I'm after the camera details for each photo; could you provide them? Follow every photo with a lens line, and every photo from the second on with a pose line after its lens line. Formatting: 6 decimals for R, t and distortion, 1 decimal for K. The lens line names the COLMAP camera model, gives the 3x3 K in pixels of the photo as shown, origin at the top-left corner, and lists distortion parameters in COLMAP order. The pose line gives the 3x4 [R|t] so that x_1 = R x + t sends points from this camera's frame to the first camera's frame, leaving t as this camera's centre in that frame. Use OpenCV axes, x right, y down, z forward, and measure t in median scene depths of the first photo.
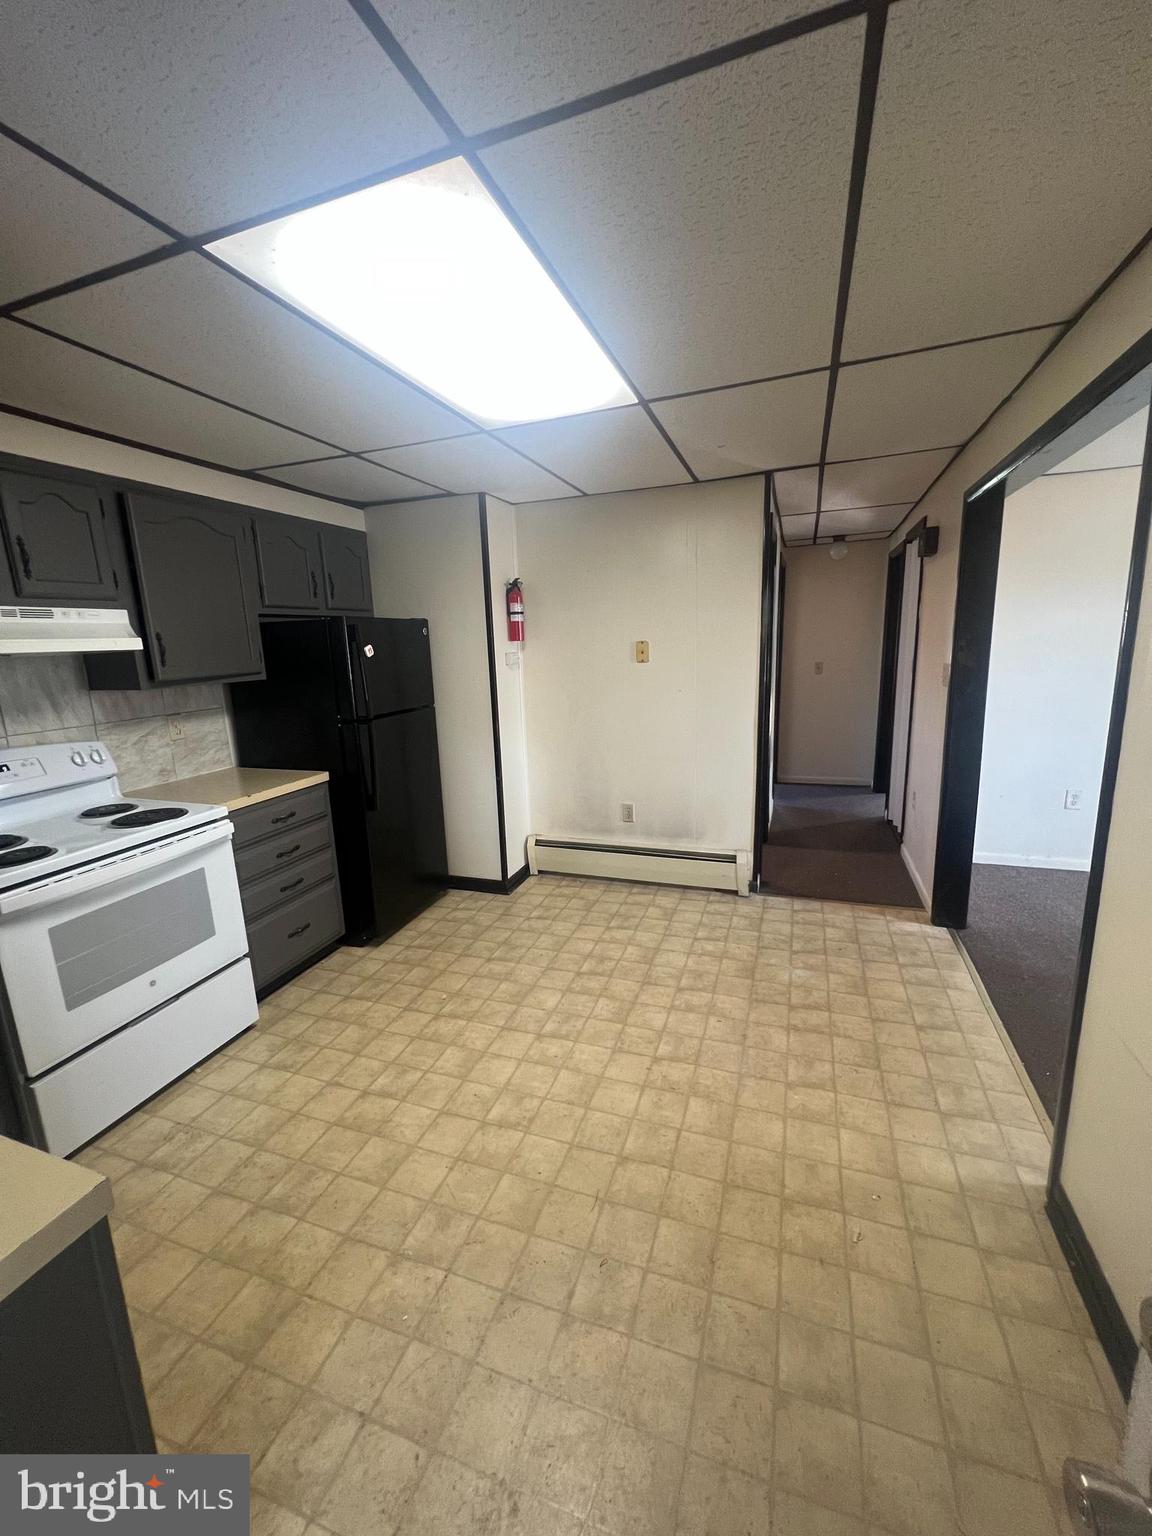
lens RADIAL K [[617.0, 0, 579.0], [0, 617.0, 767.4], [0, 0, 1]] dist [-0.004478, -0.000615]
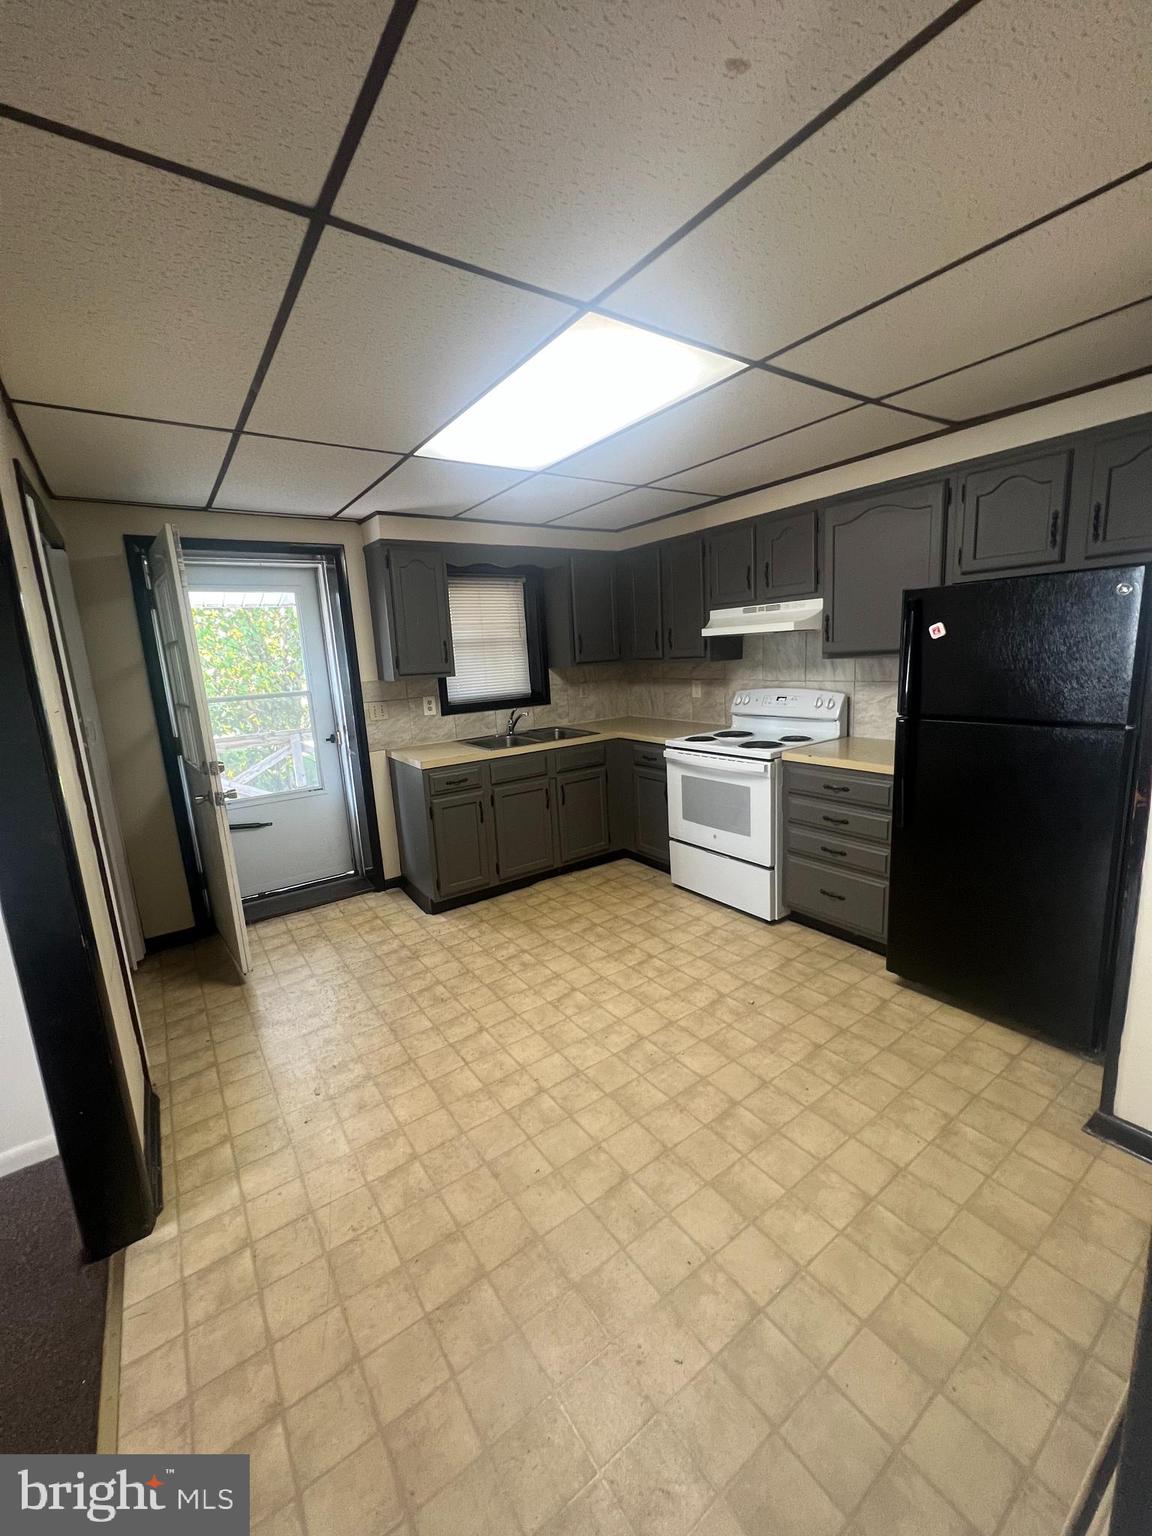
lens RADIAL K [[617.0, 0, 574.6], [0, 617.0, 767.1], [0, 0, 1]] dist [-0.004478, -0.000615]
pose [[-0.582001, 0.220859, -0.782621, 0.689564], [-0.088218, 0.939583, 0.330759, -0.299086], [0.808389, 0.261543, -0.527355, 1.332480]]
